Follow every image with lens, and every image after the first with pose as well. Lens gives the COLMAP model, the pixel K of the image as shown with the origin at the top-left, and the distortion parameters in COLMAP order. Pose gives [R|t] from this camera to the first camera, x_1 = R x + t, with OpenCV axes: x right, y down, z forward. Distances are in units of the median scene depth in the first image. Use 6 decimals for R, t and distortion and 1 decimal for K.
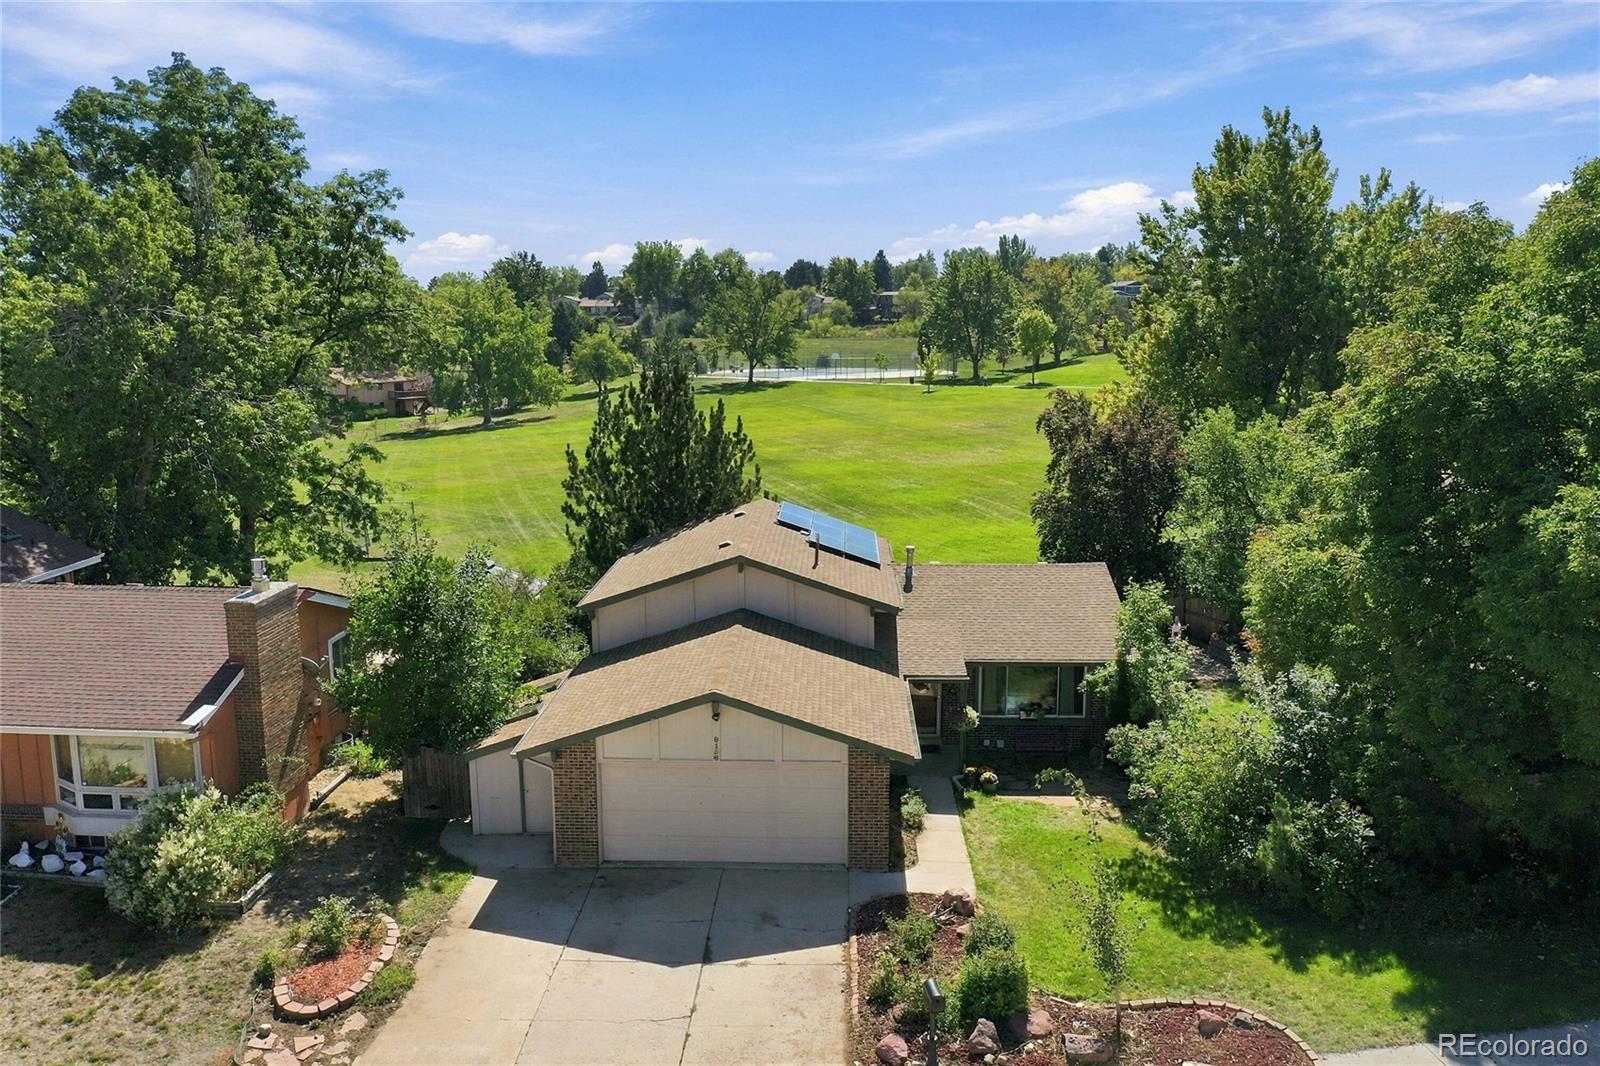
lens RADIAL K [[1226.8, 0, 800.0], [0, 1226.8, 533.0], [0, 0, 1]] dist [-0.026256, -0.001262]
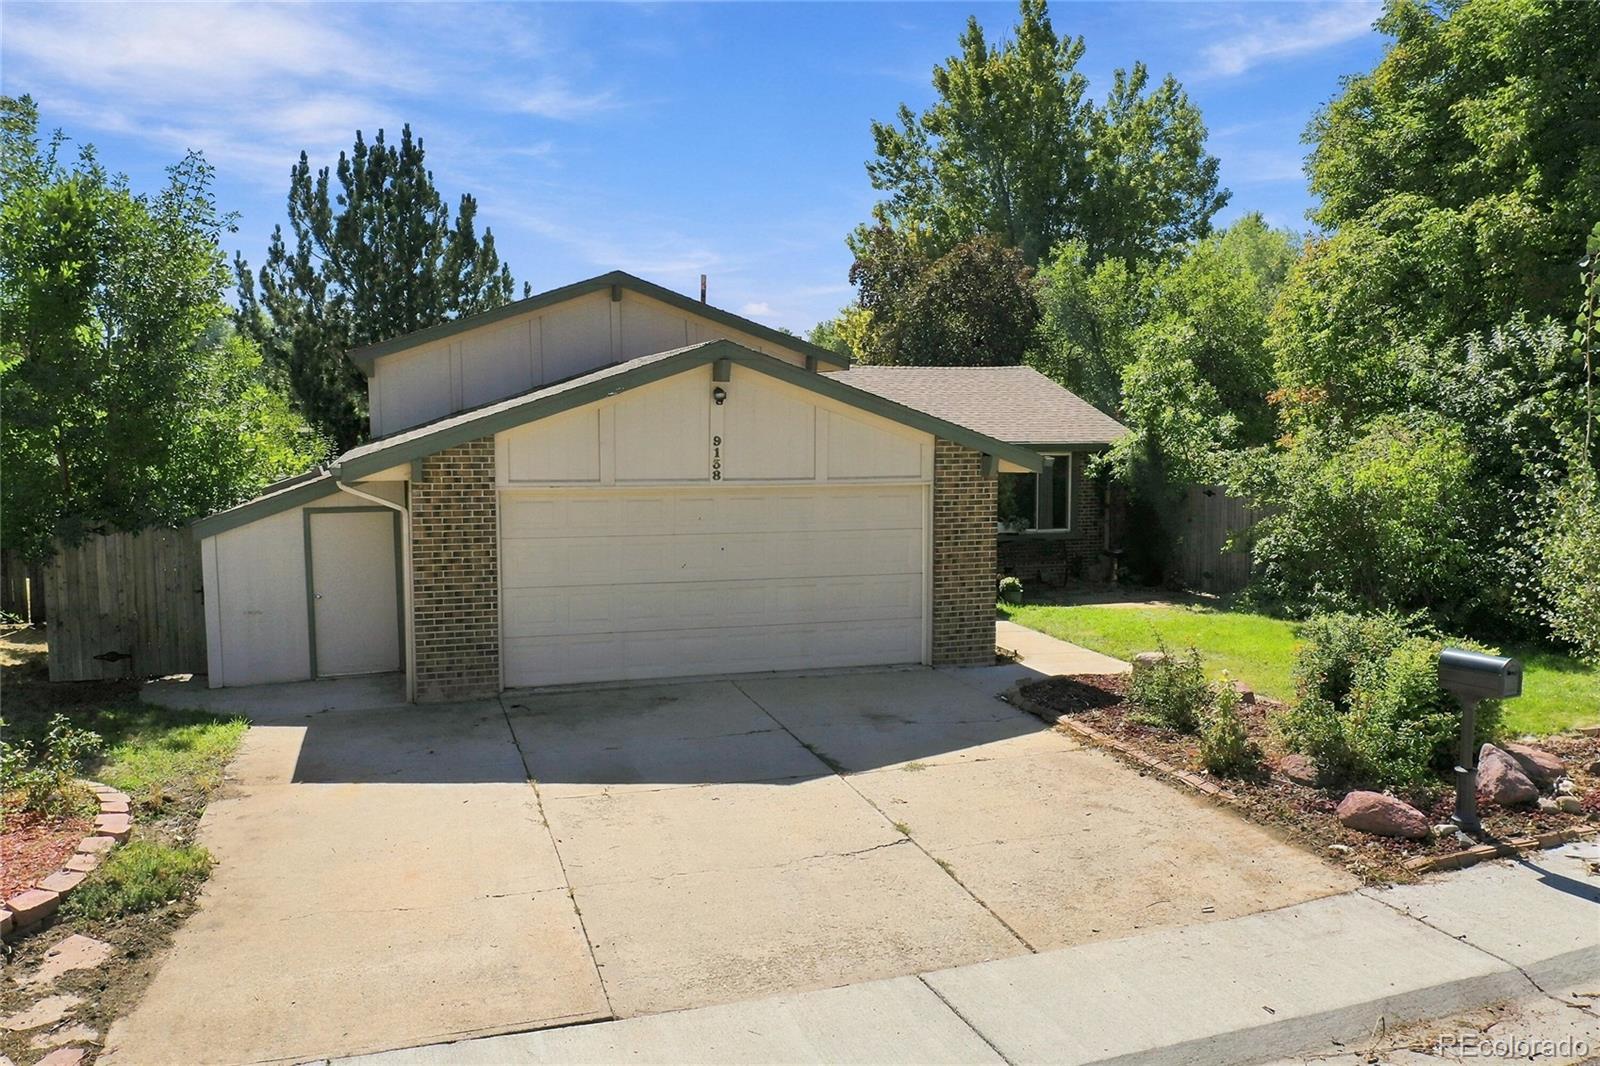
lens RADIAL K [[1226.8, 0, 800.0], [0, 1226.8, 533.0], [0, 0, 1]] dist [-0.026256, -0.001262]
pose [[0.938779, -0.025783, 0.343554, -0.261862], [0.052104, 0.996351, -0.067605, 0.288753], [-0.340557, 0.081366, 0.936696, 0.536910]]
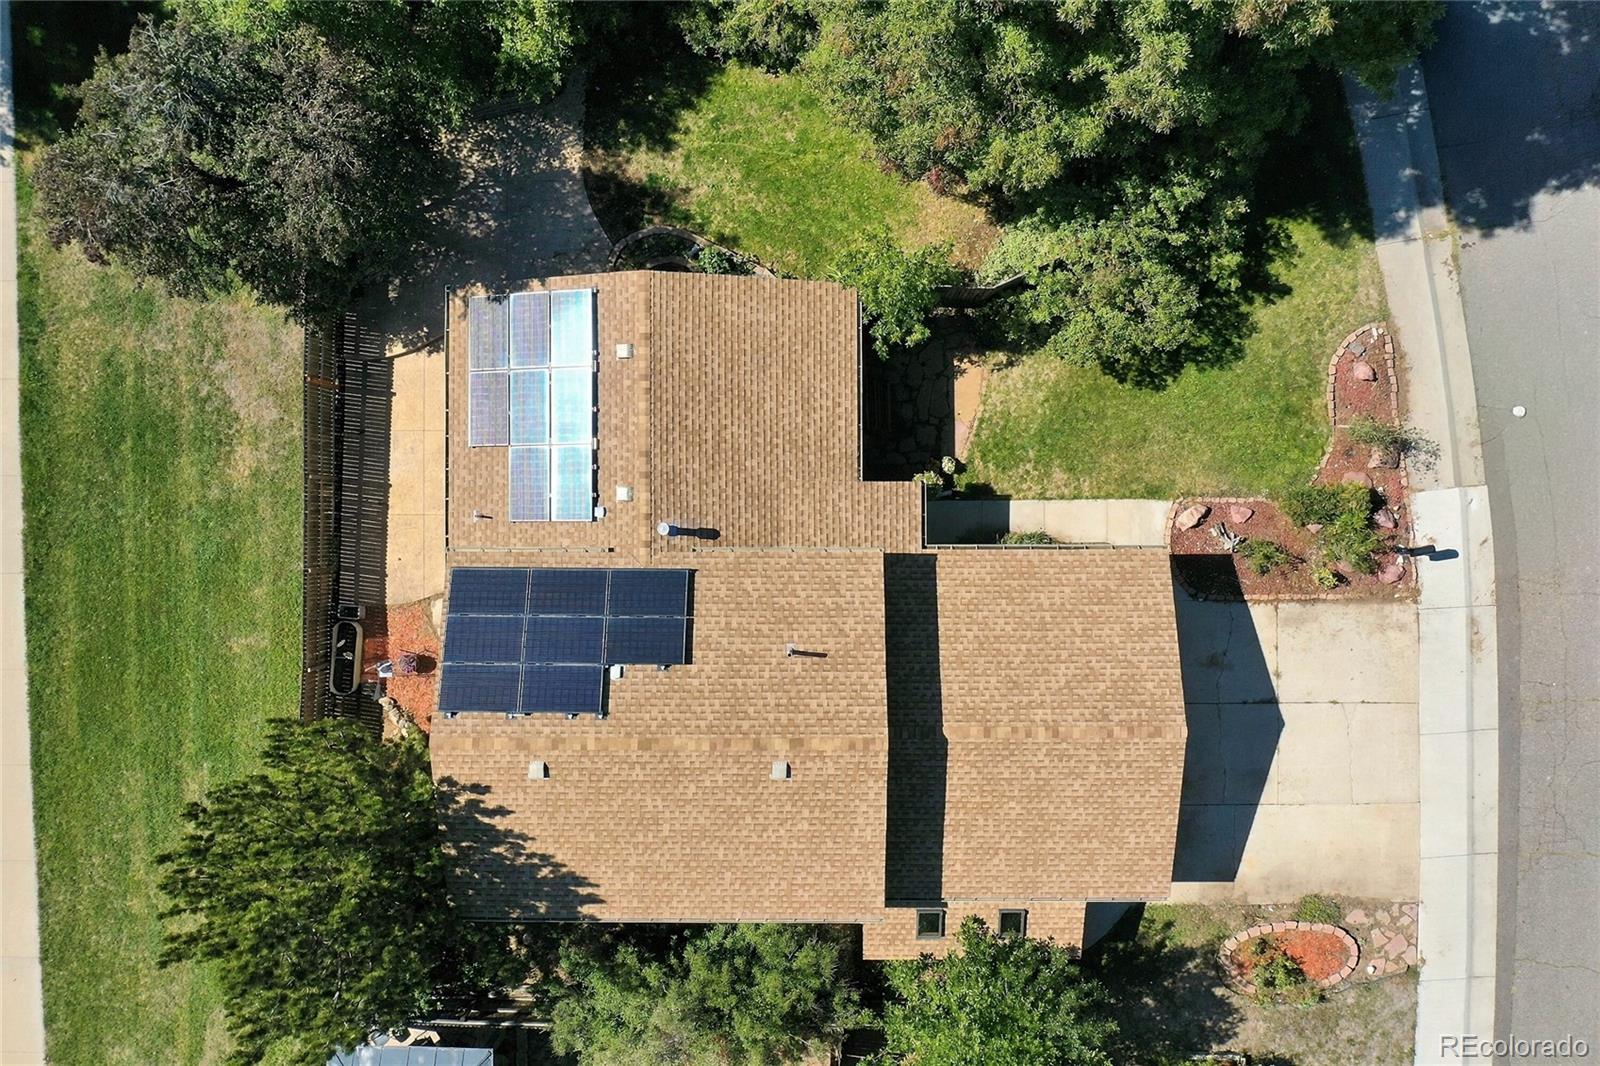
lens RADIAL K [[1226.8, 0, 800.0], [0, 1226.8, 533.0], [0, 0, 1]] dist [-0.026256, -0.001262]
pose [[-0.038161, -0.999263, -0.004114, 0.146632], [0.191541, -0.011355, 0.981419, -1.156134], [-0.980742, 0.036664, 0.191833, 1.270346]]
